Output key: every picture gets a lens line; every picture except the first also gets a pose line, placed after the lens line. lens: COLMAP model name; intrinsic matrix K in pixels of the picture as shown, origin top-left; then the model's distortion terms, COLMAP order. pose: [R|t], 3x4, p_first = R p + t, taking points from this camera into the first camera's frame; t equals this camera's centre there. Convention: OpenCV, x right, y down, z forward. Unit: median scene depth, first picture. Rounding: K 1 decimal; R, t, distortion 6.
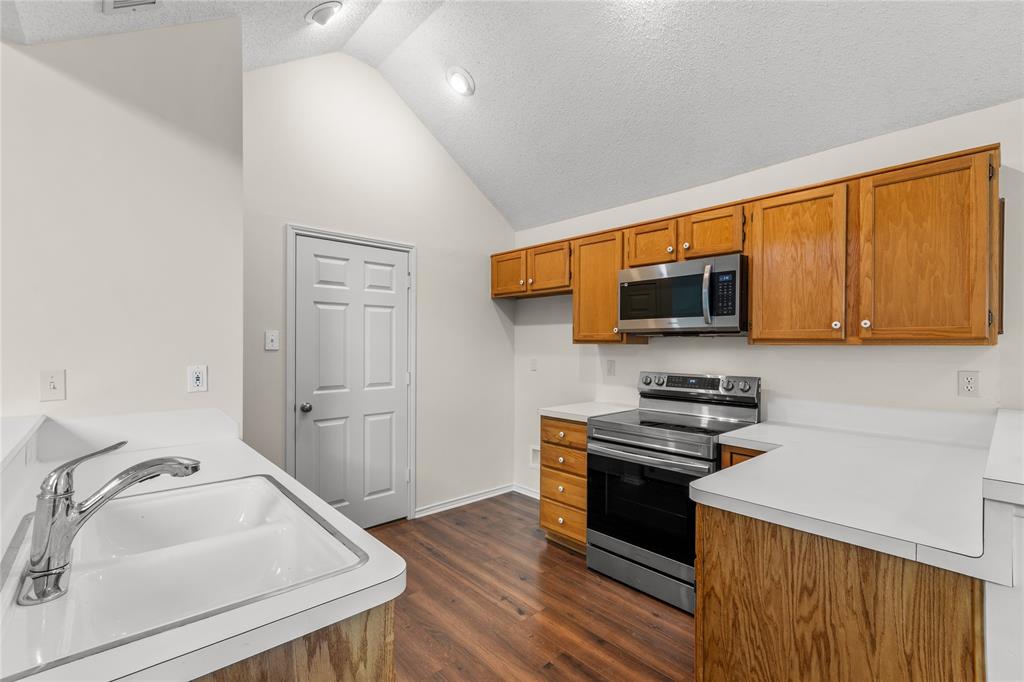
lens RADIAL K [[453.6, 0, 512.9], [0, 453.6, 343.1], [0, 0, 1]] dist [0.003873, 0.000988]
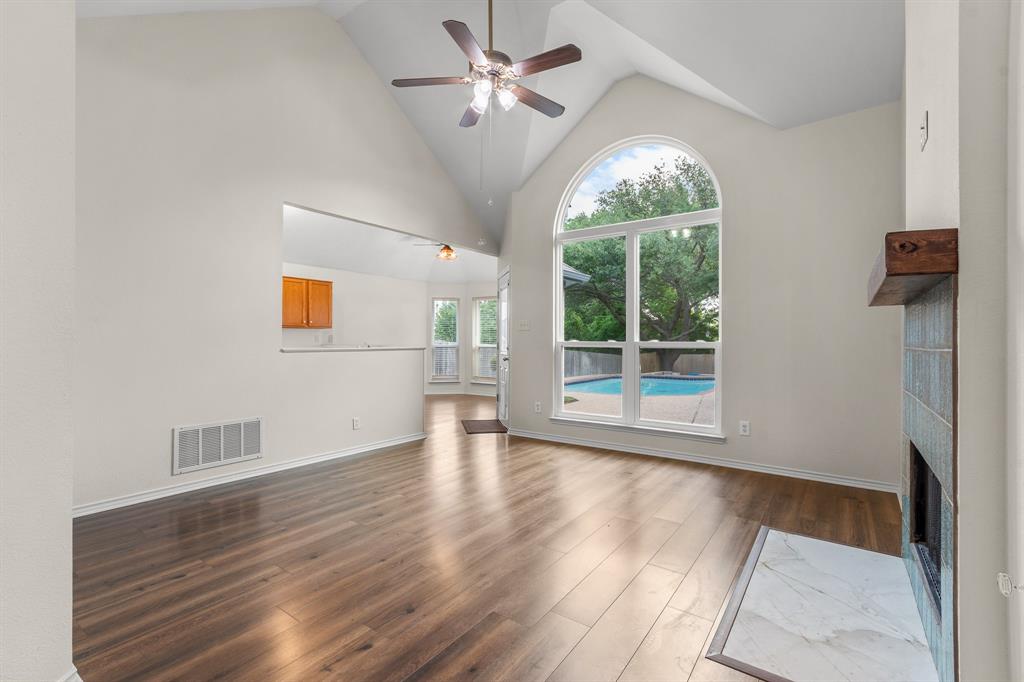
lens RADIAL K [[453.6, 0, 523.0], [0, 453.6, 339.7], [0, 0, 1]] dist [0.003873, 0.000988]
pose [[-0.223861, -0.004762, 0.974609, -2.548496], [-0.007929, 0.999964, 0.003065, 0.059870], [-0.974589, -0.007042, -0.223891, 0.148887]]
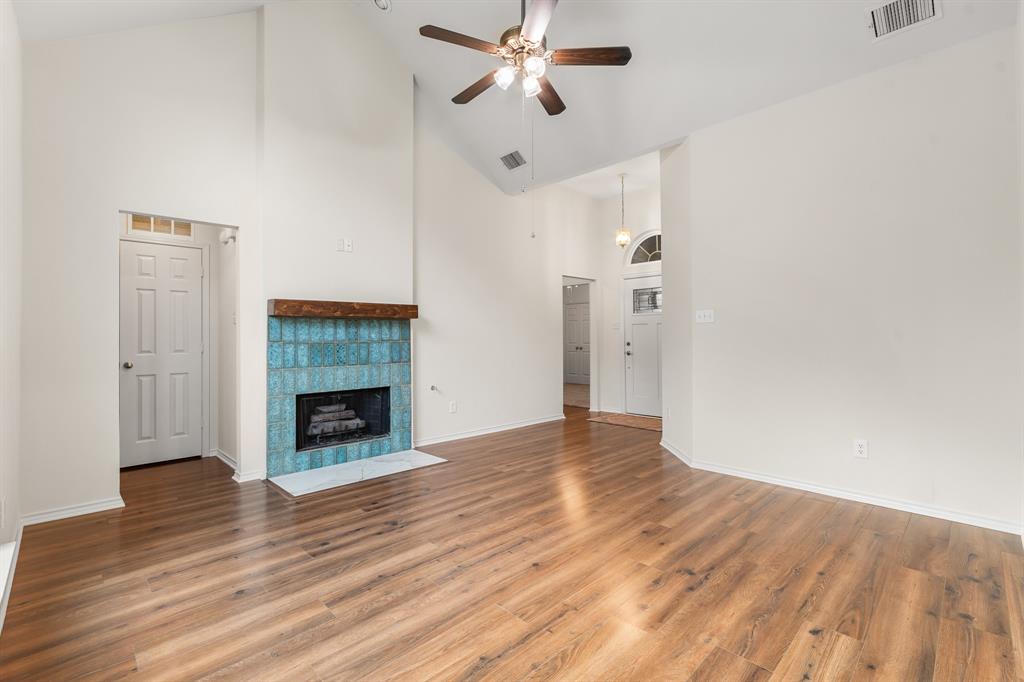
lens RADIAL K [[453.6, 0, 511.7], [0, 453.6, 339.6], [0, 0, 1]] dist [0.003873, 0.000988]
pose [[0.032756, -0.001772, -0.999462, -0.177880], [0.007278, 0.999972, -0.001534, 0.069825], [0.999437, -0.007224, 0.032768, -0.110573]]
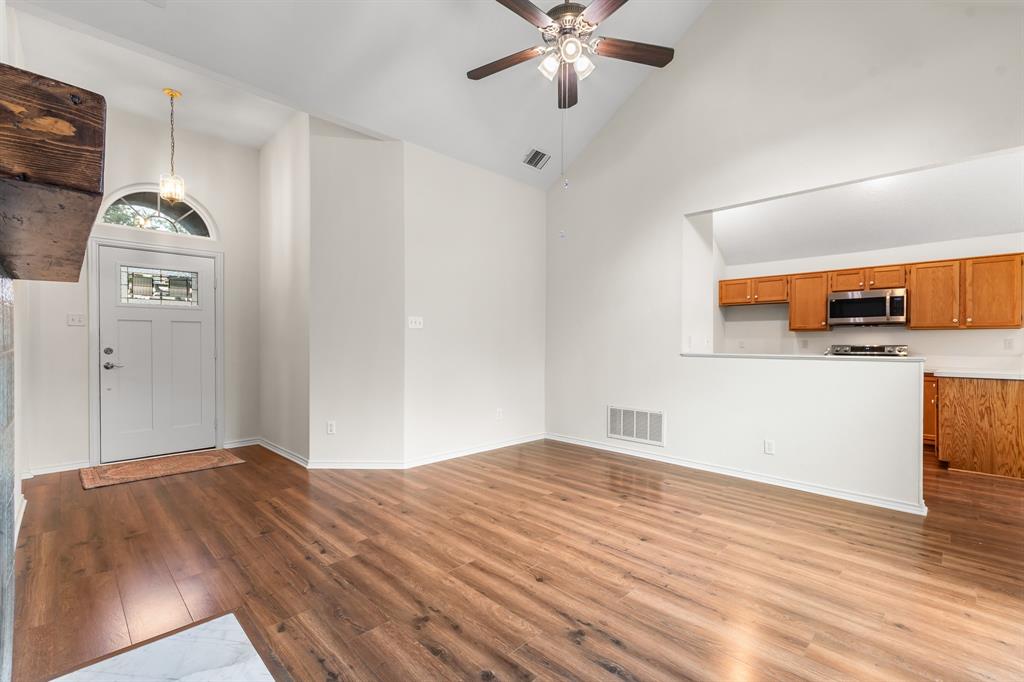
lens RADIAL K [[453.6, 0, 508.4], [0, 453.6, 344.1], [0, 0, 1]] dist [0.003873, 0.000988]
pose [[0.999001, -0.000203, 0.044683, -1.502415], [-0.000015, 0.999988, 0.004877, 0.062830], [-0.044684, -0.004873, 0.998989, -1.110945]]
